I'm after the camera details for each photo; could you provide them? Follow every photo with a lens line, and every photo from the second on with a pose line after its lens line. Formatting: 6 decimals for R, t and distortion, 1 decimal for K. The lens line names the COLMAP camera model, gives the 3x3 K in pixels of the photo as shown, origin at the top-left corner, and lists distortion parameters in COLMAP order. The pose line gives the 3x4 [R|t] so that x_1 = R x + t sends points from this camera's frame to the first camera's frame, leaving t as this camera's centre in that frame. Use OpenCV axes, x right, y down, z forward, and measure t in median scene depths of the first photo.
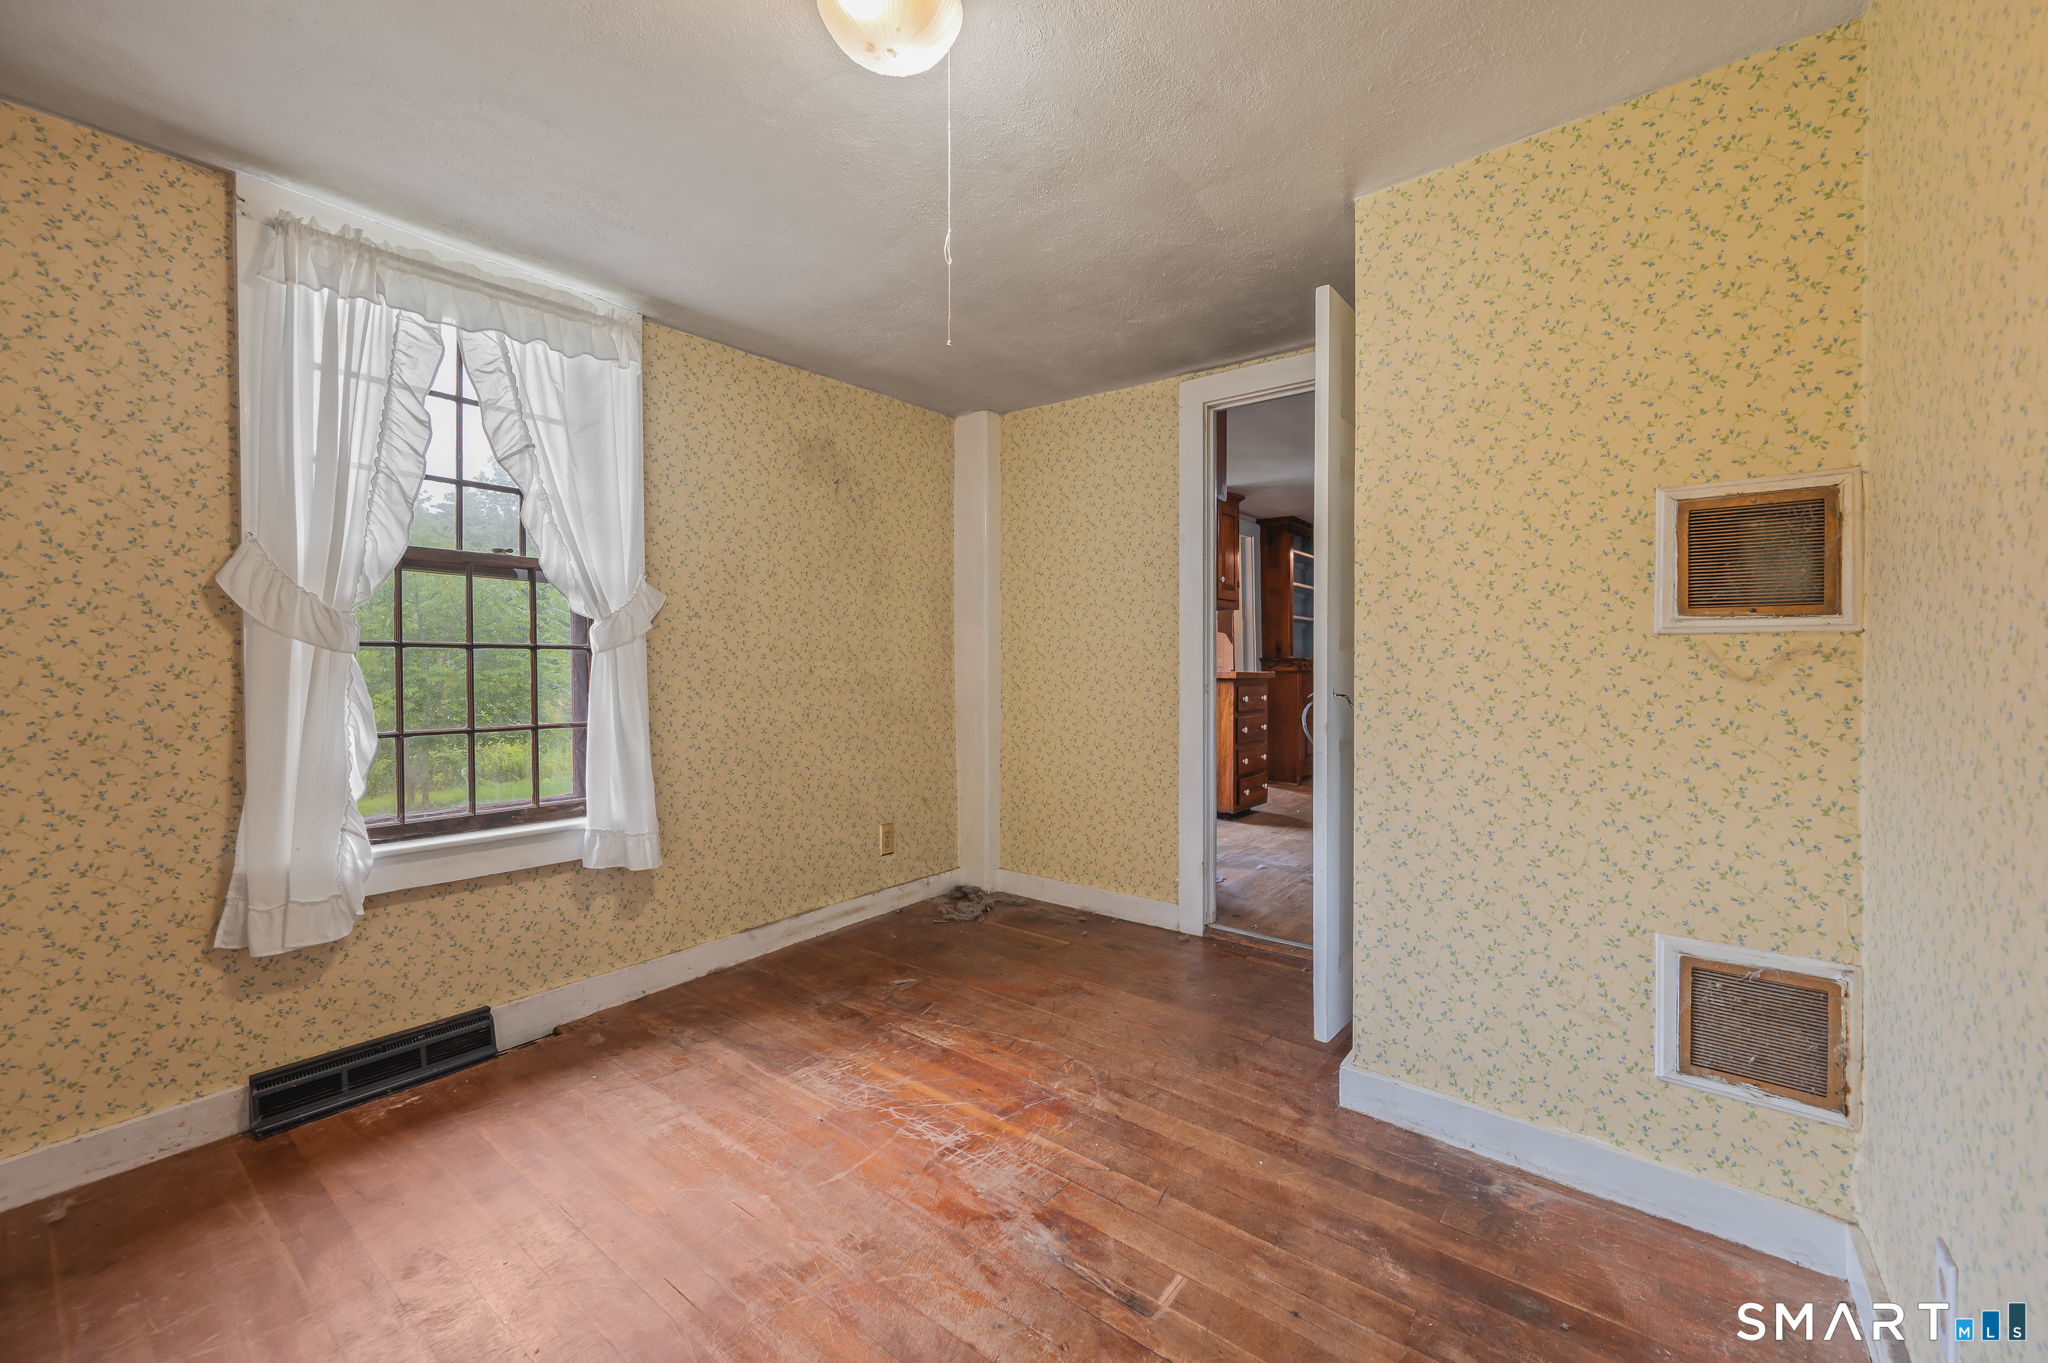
lens RADIAL K [[807.0, 0, 1042.9], [0, 807.0, 667.2], [0, 0, 1]] dist [0.002910, 0.000239]
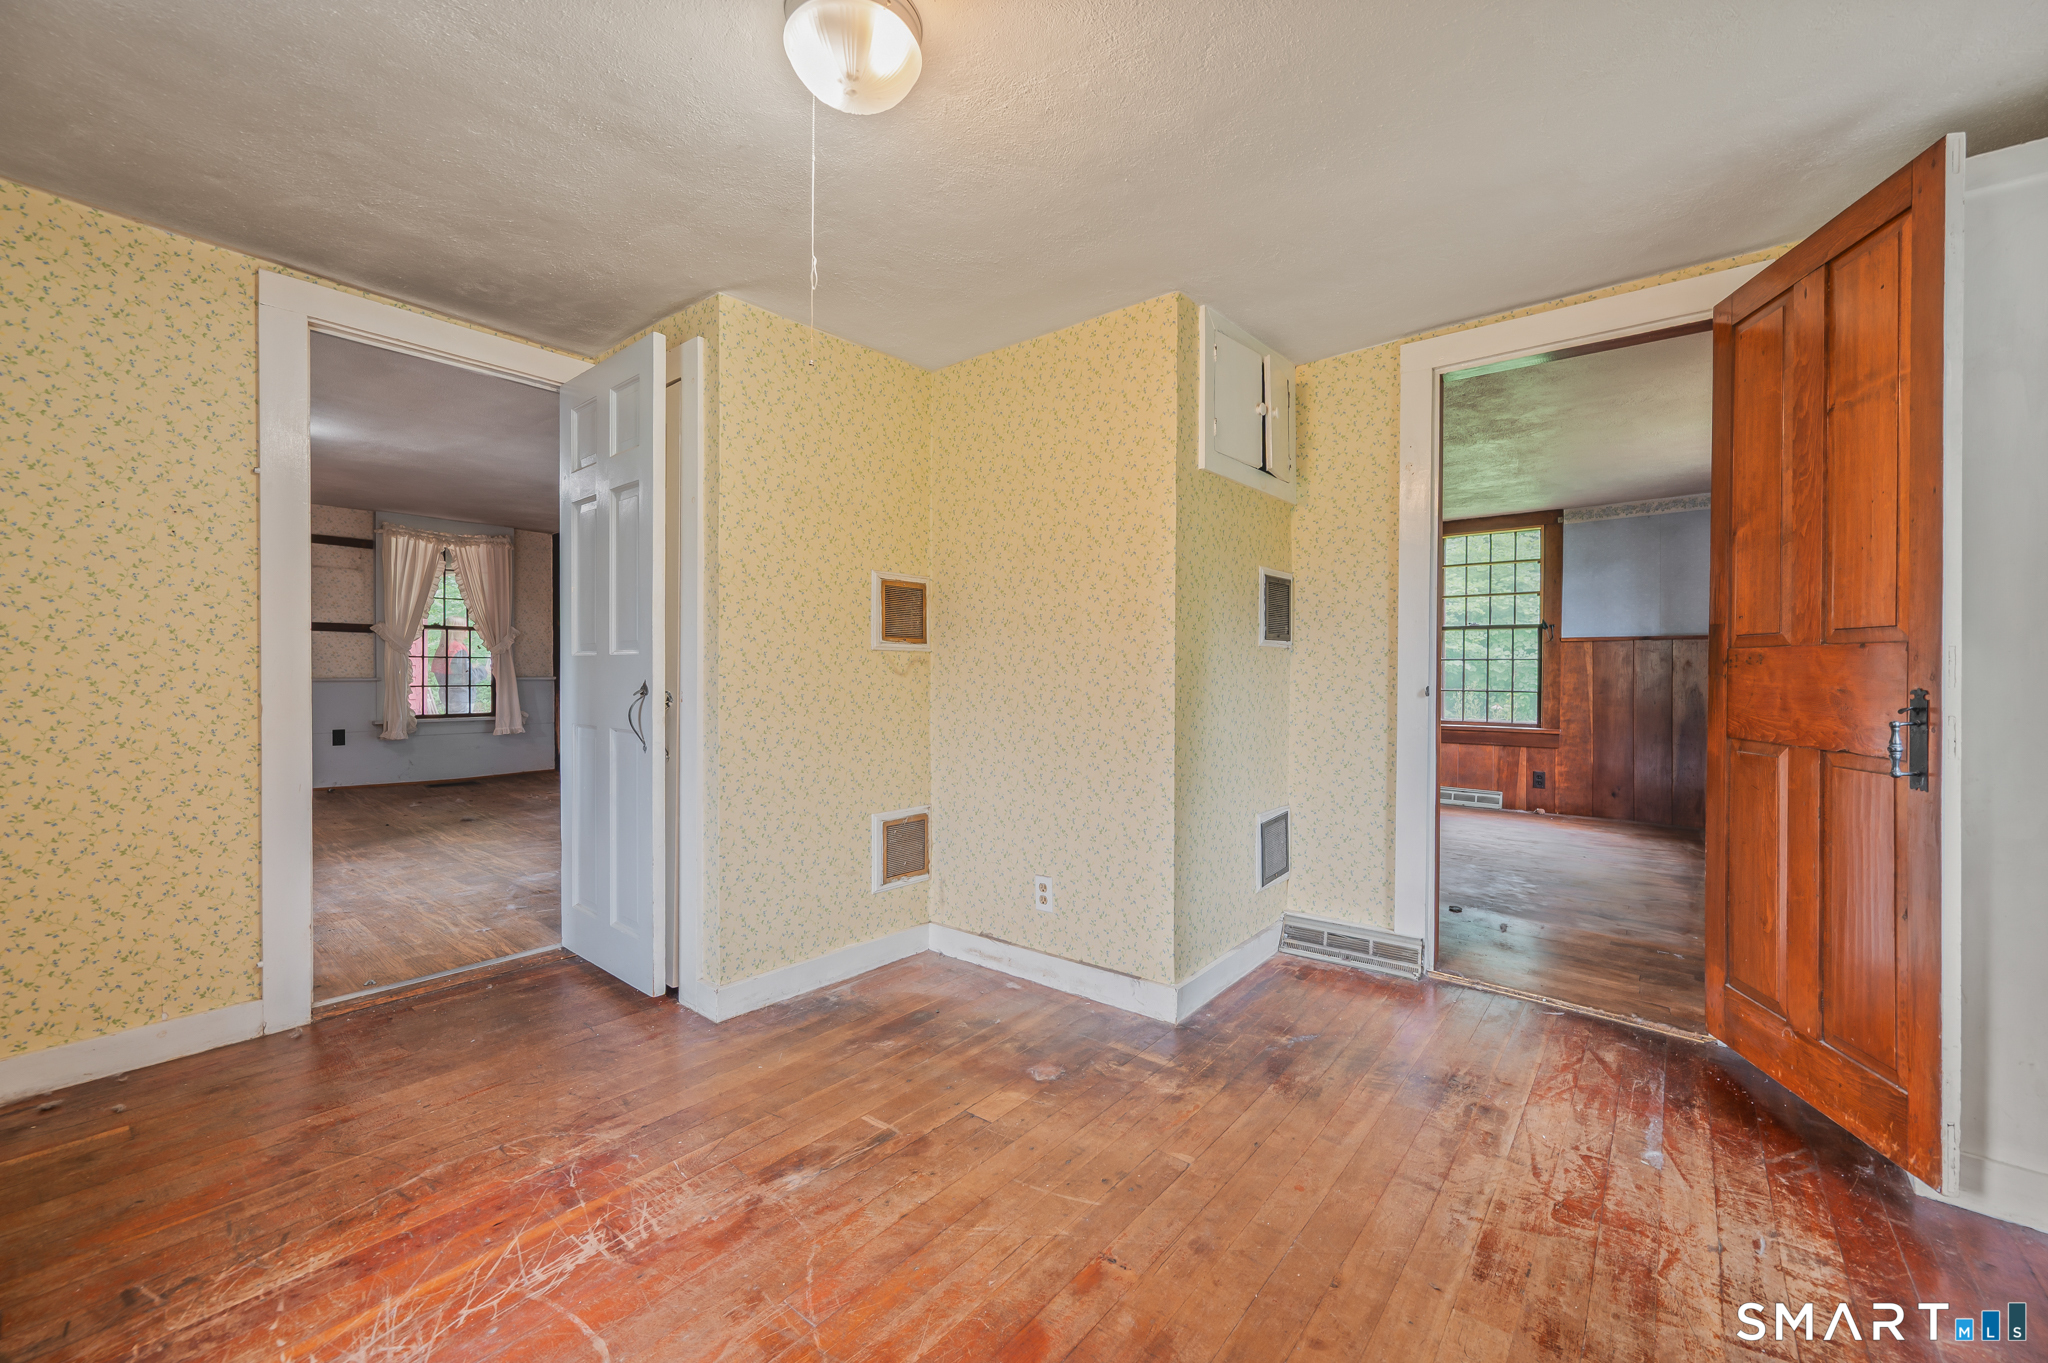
lens RADIAL K [[807.0, 0, 1003.5], [0, 807.0, 668.2], [0, 0, 1]] dist [0.002910, 0.000239]
pose [[0.044100, -0.001363, 0.999026, -0.940276], [-0.002551, 0.999996, 0.001477, -0.003009], [-0.999024, -0.002614, 0.044096, 0.565172]]
